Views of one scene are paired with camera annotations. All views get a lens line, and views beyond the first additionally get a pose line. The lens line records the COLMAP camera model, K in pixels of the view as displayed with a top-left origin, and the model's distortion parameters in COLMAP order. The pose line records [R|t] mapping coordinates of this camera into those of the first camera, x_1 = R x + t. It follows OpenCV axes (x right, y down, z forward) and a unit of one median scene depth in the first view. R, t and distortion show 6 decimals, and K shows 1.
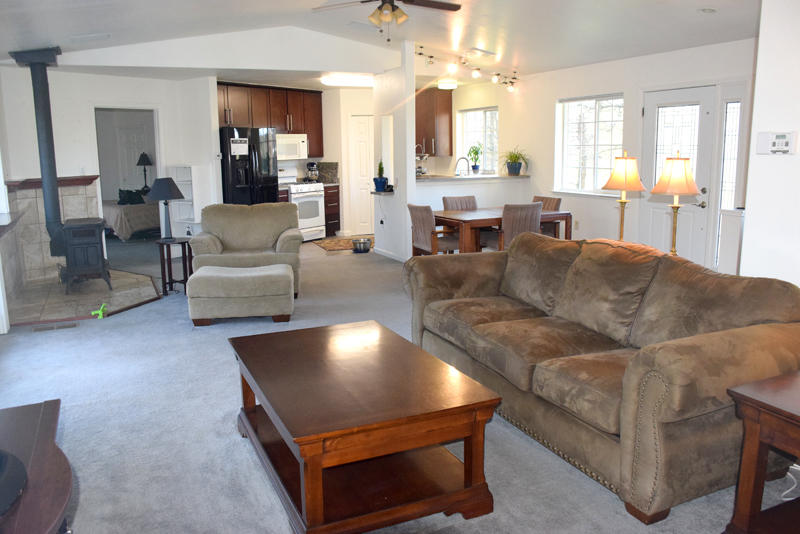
lens RADIAL K [[627.7, 0, 400.0], [0, 627.7, 267.0], [0, 0, 1]] dist [-0.137490, 0.118851]
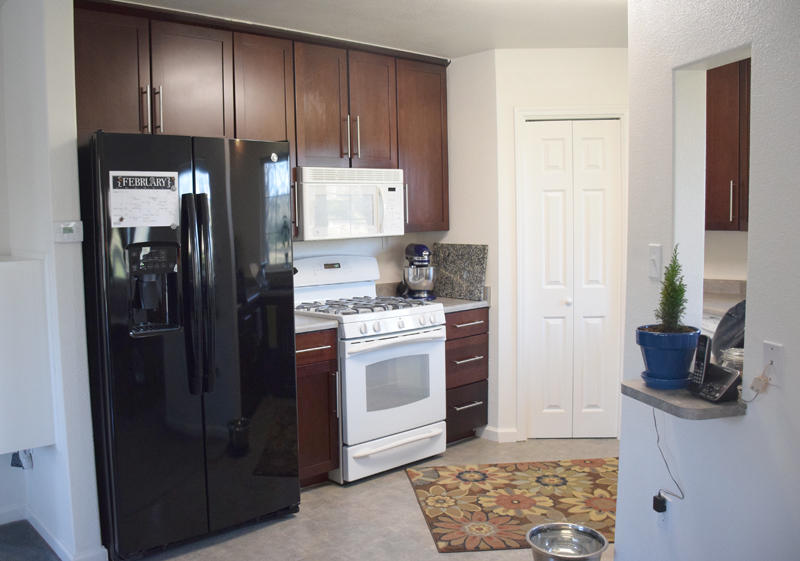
lens RADIAL K [[727.6, 0, 400.0], [0, 727.6, 280.5], [0, 0, 1]] dist [-0.010410, -0.003363]
pose [[0.976558, 0.014761, -0.214747, -0.057159], [-0.034900, 0.995304, -0.090290, -0.107502], [0.212405, 0.095668, 0.972487, 0.578732]]
